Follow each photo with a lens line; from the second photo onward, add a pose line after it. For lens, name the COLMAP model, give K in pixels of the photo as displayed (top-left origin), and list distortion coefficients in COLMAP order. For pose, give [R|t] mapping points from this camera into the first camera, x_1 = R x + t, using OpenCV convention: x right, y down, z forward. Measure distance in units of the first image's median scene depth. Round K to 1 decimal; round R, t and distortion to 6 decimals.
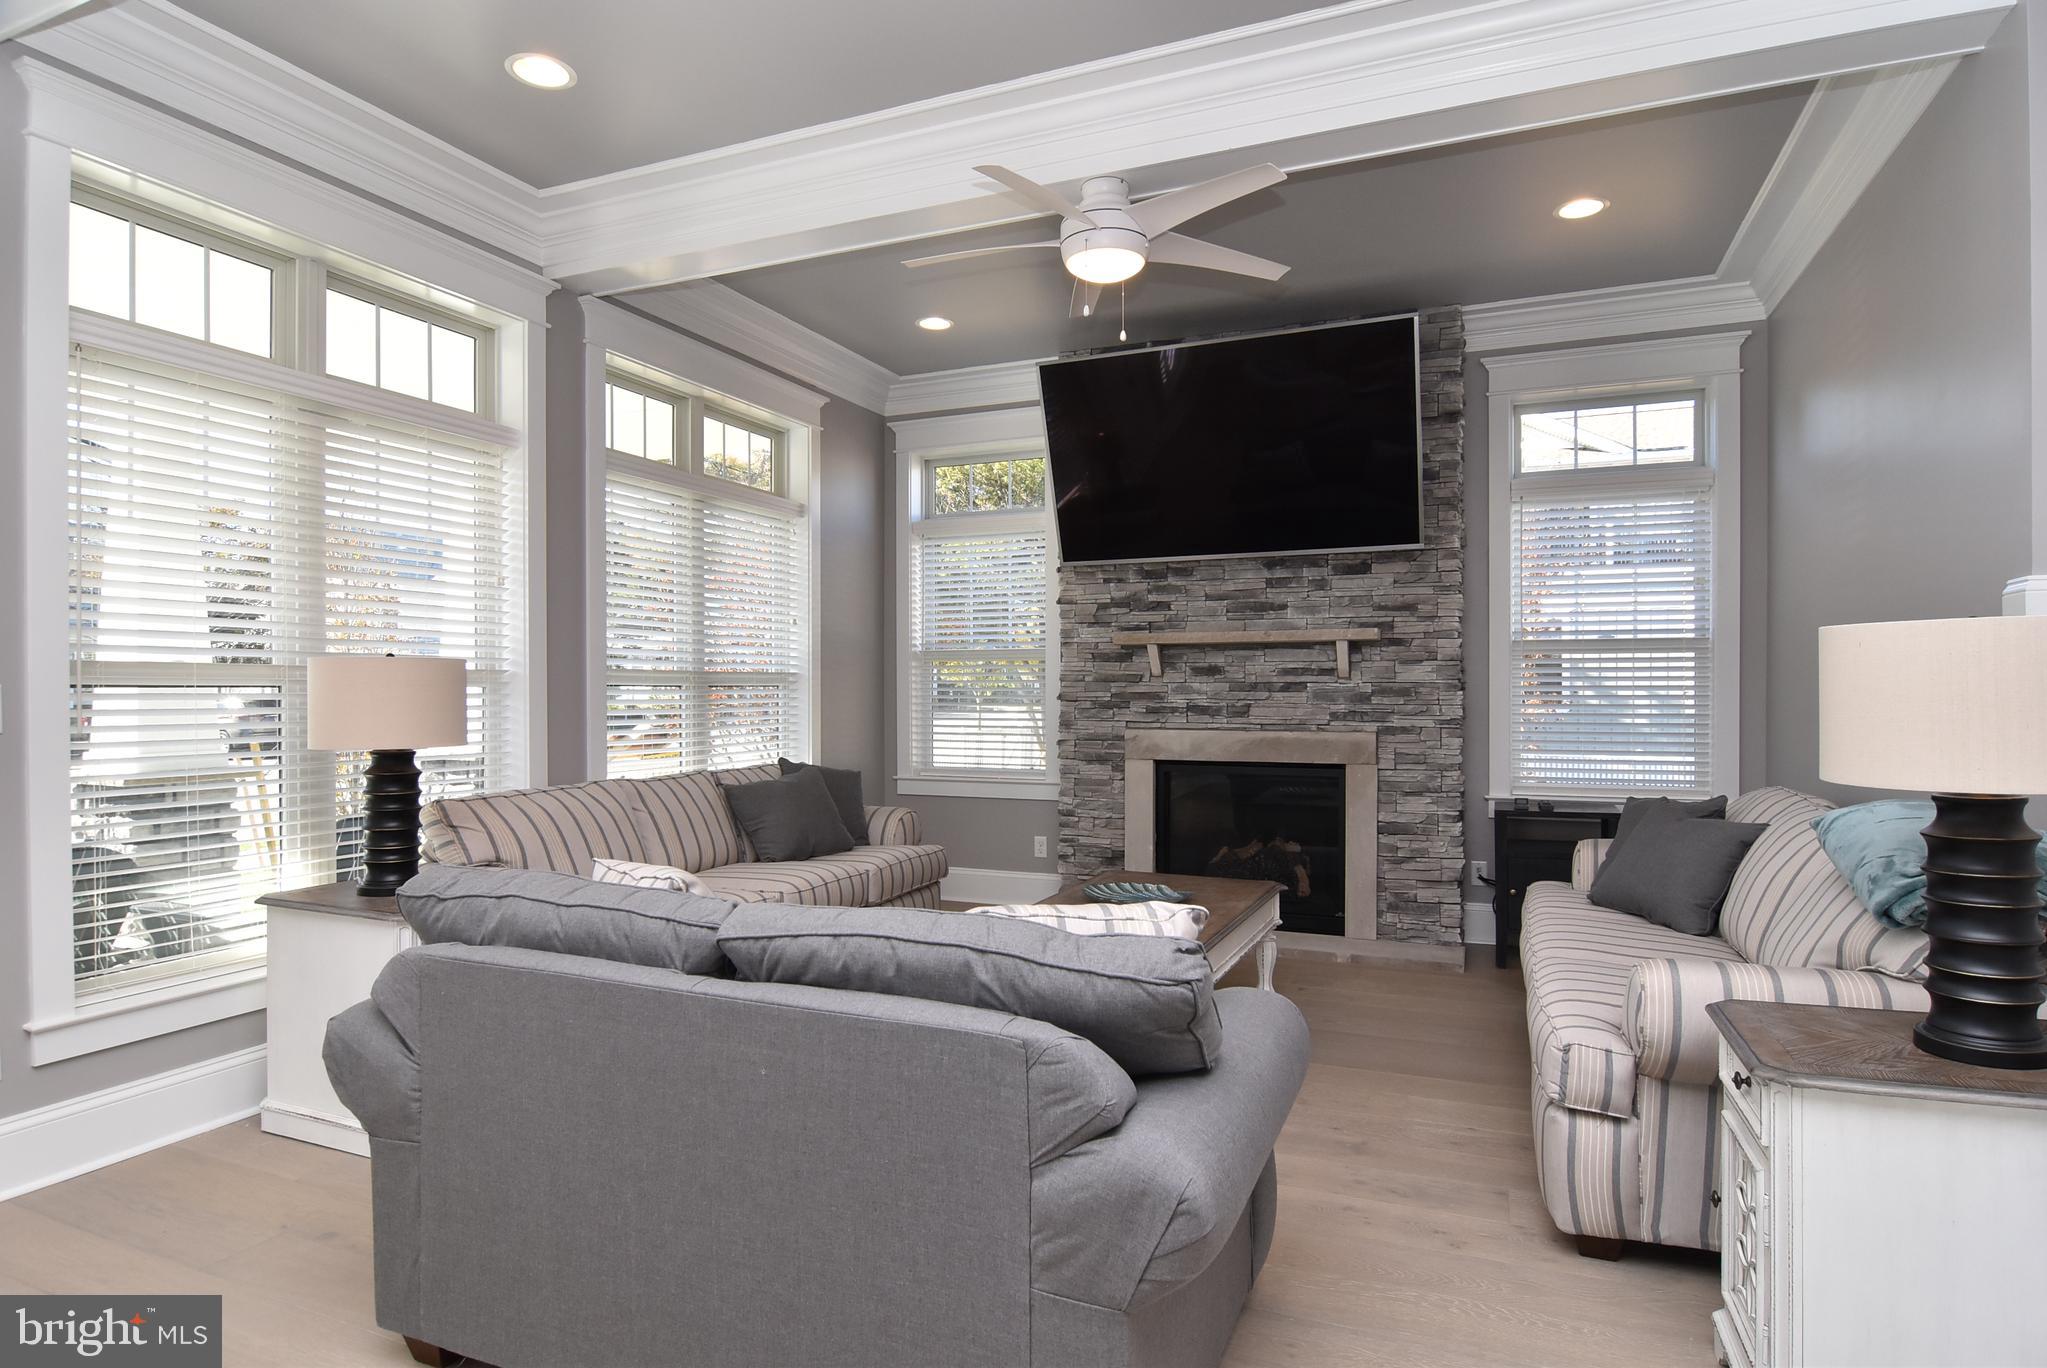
lens RADIAL K [[1102.3, 0, 1026.7], [0, 1102.3, 700.6], [0, 0, 1]] dist [-0.007563, -0.009604]
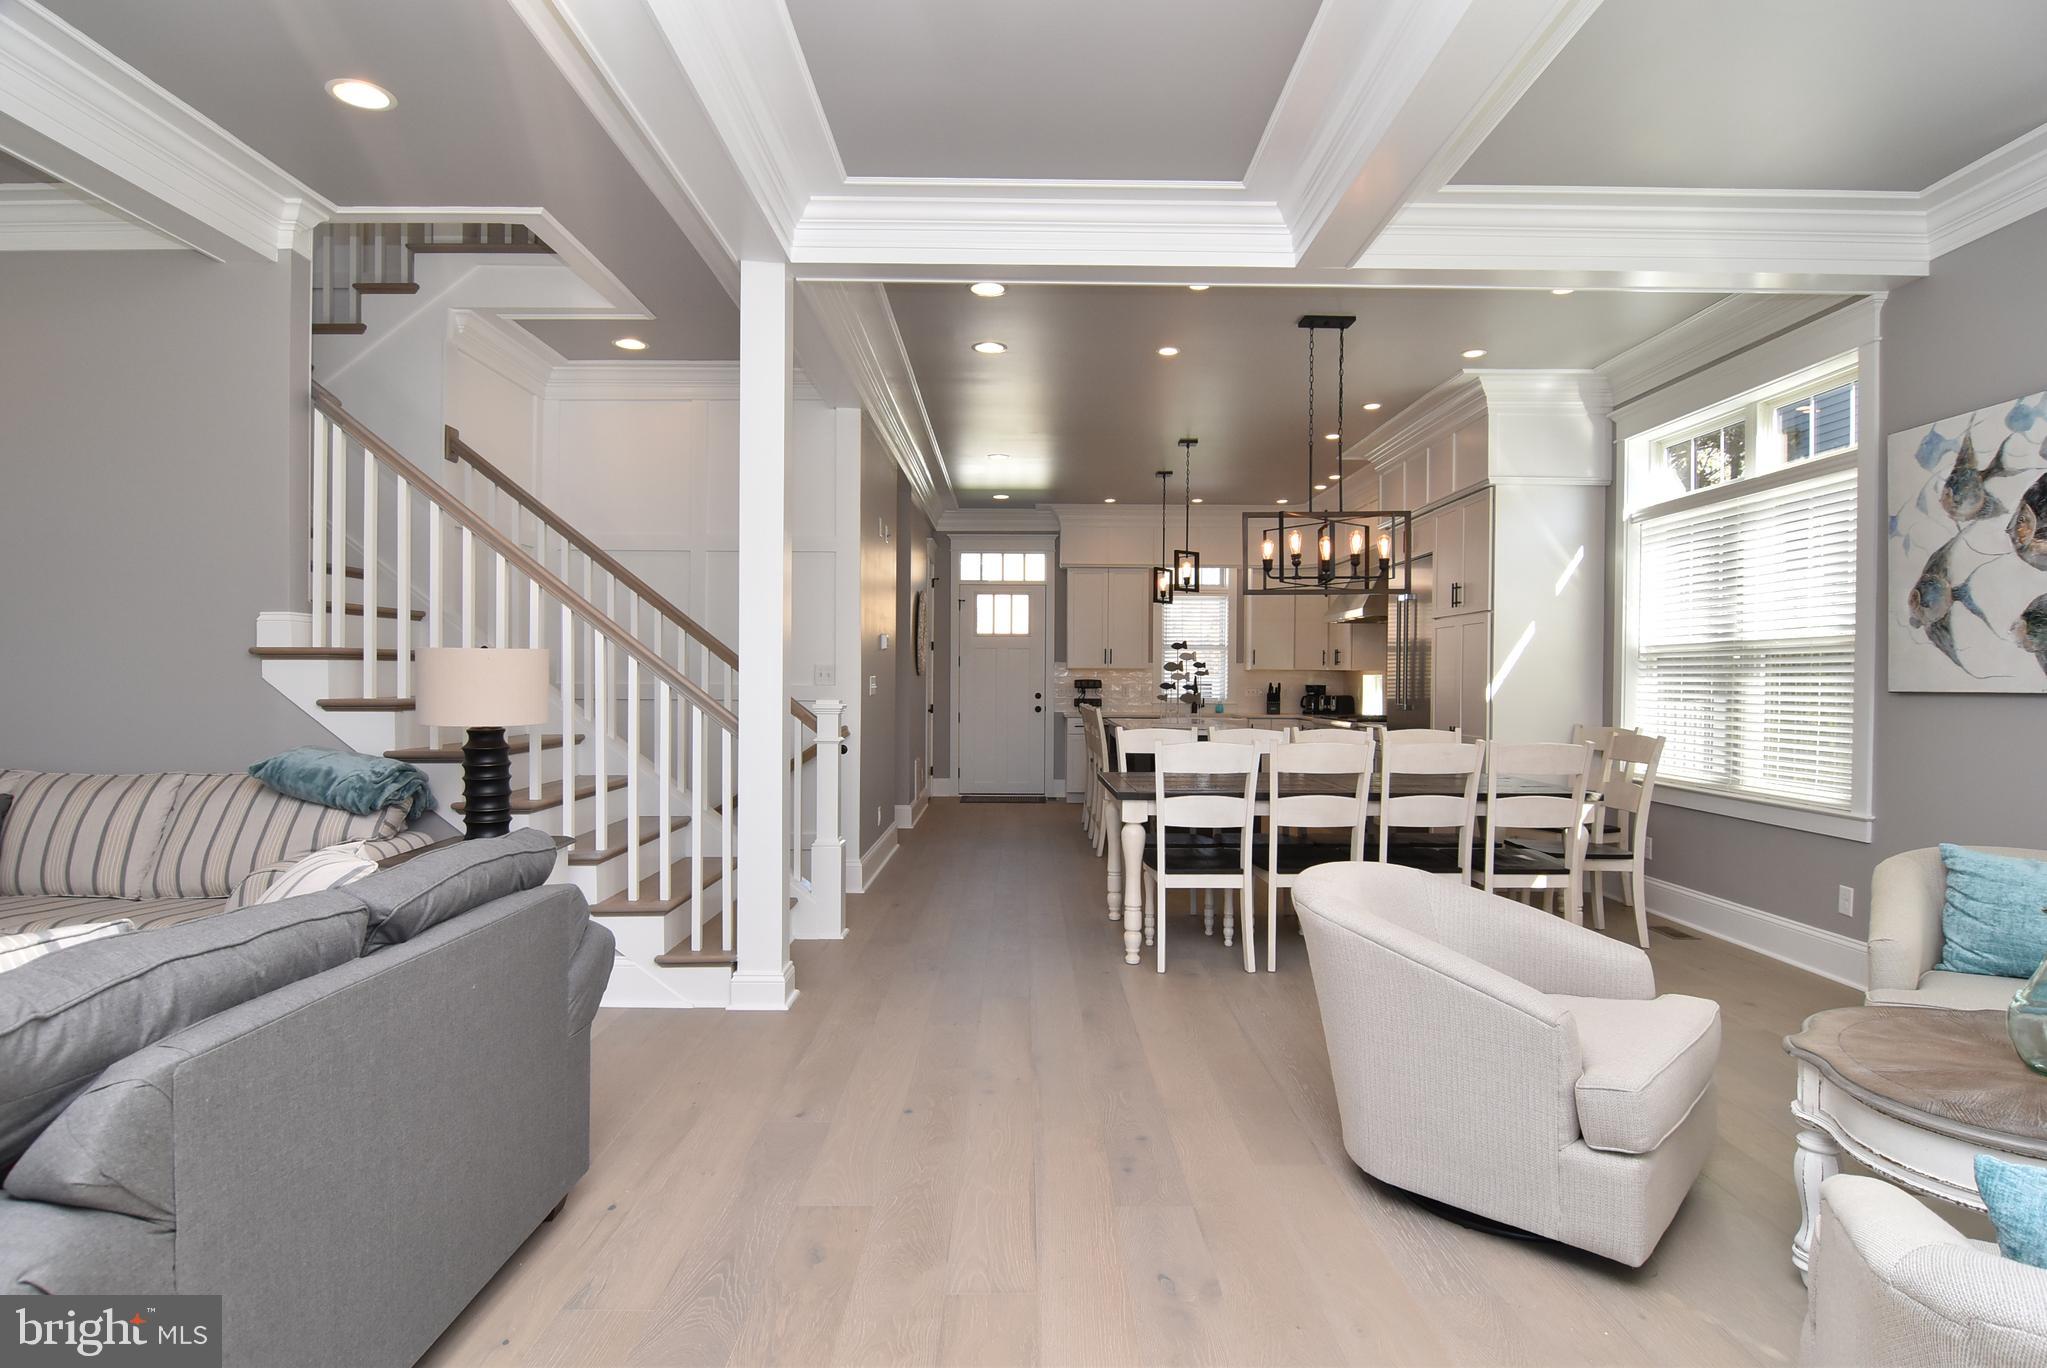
lens RADIAL K [[1102.3, 0, 1030.3], [0, 1102.3, 698.1], [0, 0, 1]] dist [-0.007563, -0.009604]
pose [[-0.397552, -0.014743, 0.917461, -0.498234], [0.005562, 0.999814, 0.018476, -0.002323], [-0.917563, 0.012448, -0.397396, 0.280955]]
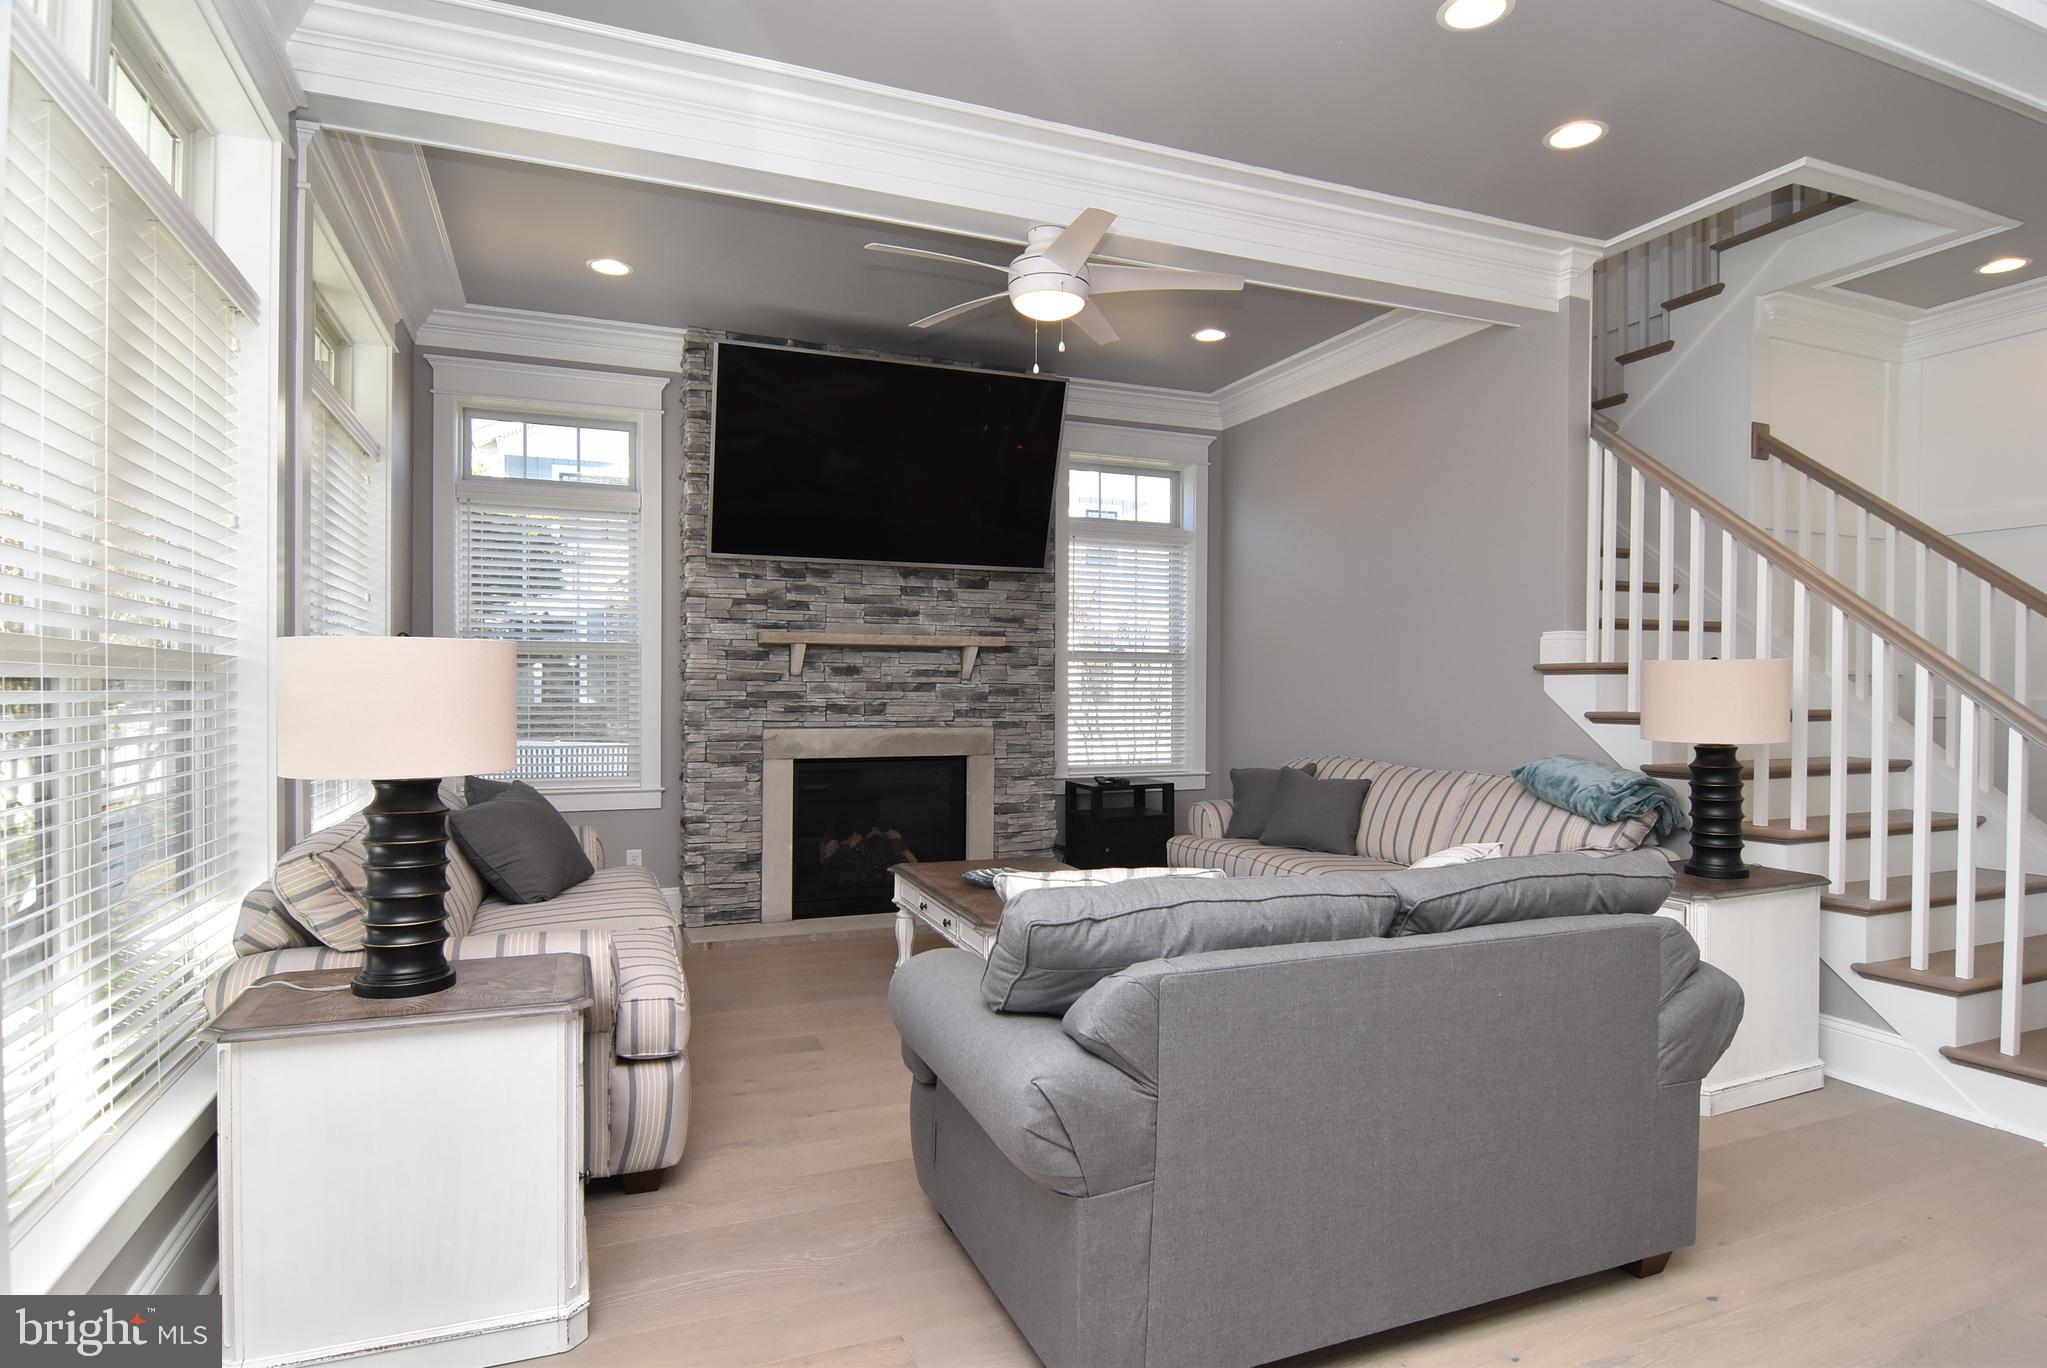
lens RADIAL K [[1102.3, 0, 1031.8], [0, 1102.3, 697.6], [0, 0, 1]] dist [-0.007563, -0.009604]
pose [[0.702865, -0.001476, 0.711322, -0.465626], [0.002408, 0.999997, -0.000304, -0.001286], [-0.711320, 0.001926, 0.702866, 0.152275]]
